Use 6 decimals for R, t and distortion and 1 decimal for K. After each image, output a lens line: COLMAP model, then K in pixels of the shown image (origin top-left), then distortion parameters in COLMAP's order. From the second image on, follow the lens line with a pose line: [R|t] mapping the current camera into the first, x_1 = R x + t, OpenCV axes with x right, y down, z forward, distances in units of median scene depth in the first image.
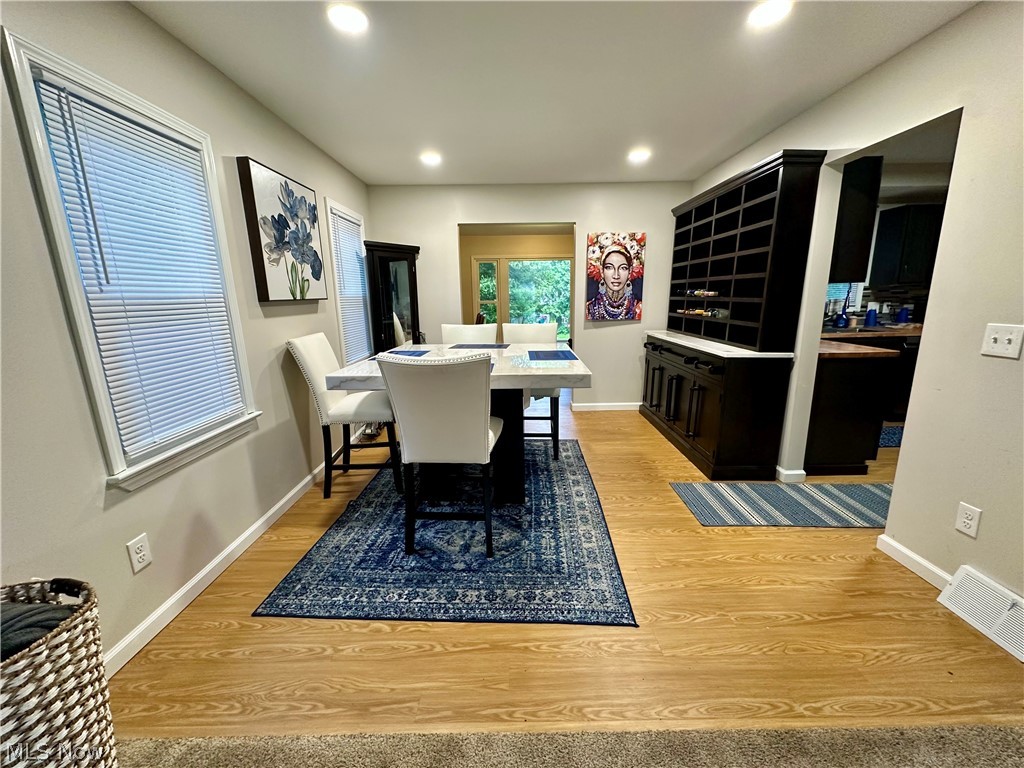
lens RADIAL K [[409.4, 0, 513.8], [0, 409.4, 382.5], [0, 0, 1]] dist [-0.001509, 0.000413]
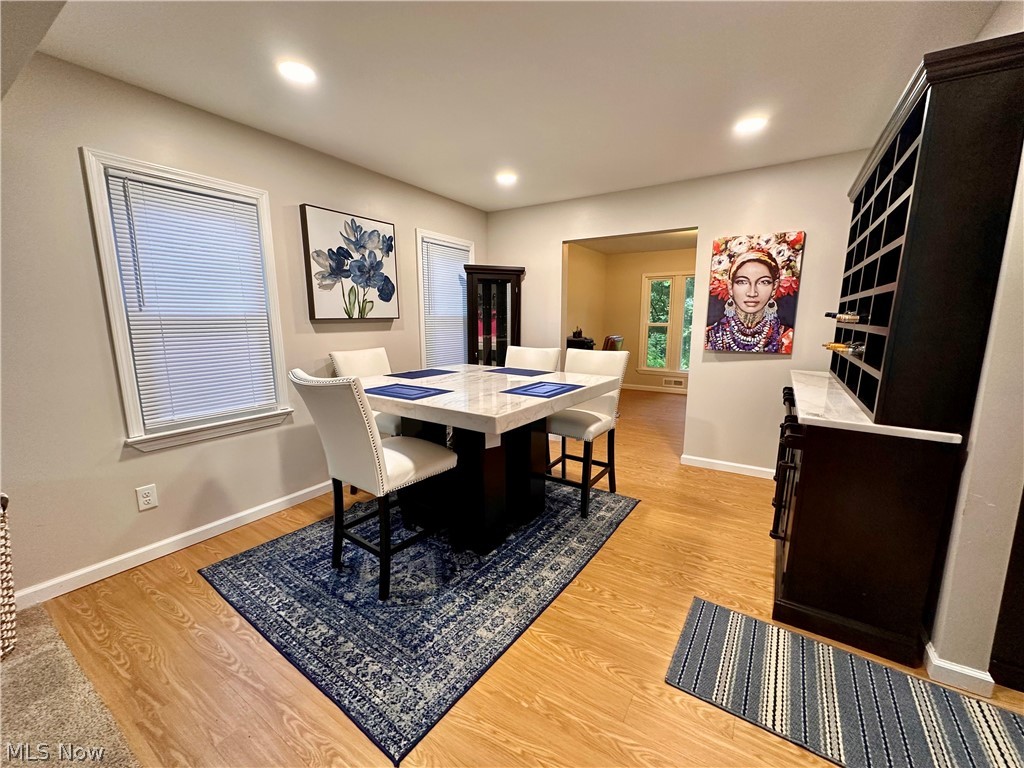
lens RADIAL K [[409.4, 0, 513.0], [0, 409.4, 383.5], [0, 0, 1]] dist [-0.001509, 0.000413]
pose [[0.839210, 0.099903, -0.534552, 0.381685], [-0.123974, 0.992243, -0.009189, -0.049765], [0.529487, 0.073982, 0.845086, 0.209068]]
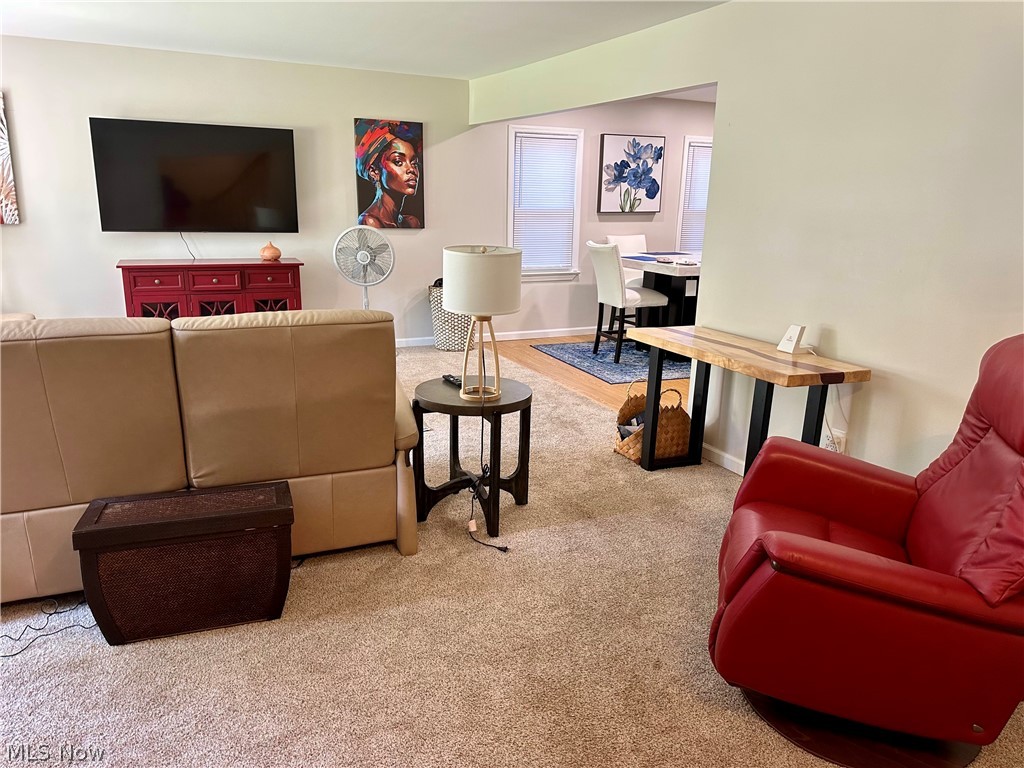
lens RADIAL K [[711.8, 0, 511.8], [0, 711.8, 392.6], [0, 0, 1]] dist [0.079737, 0.000817]
pose [[0.431730, 0.263268, -0.862728, 1.489642], [-0.214810, 0.958948, 0.185135, 0.042973], [0.876051, 0.105394, 0.470559, -0.511058]]
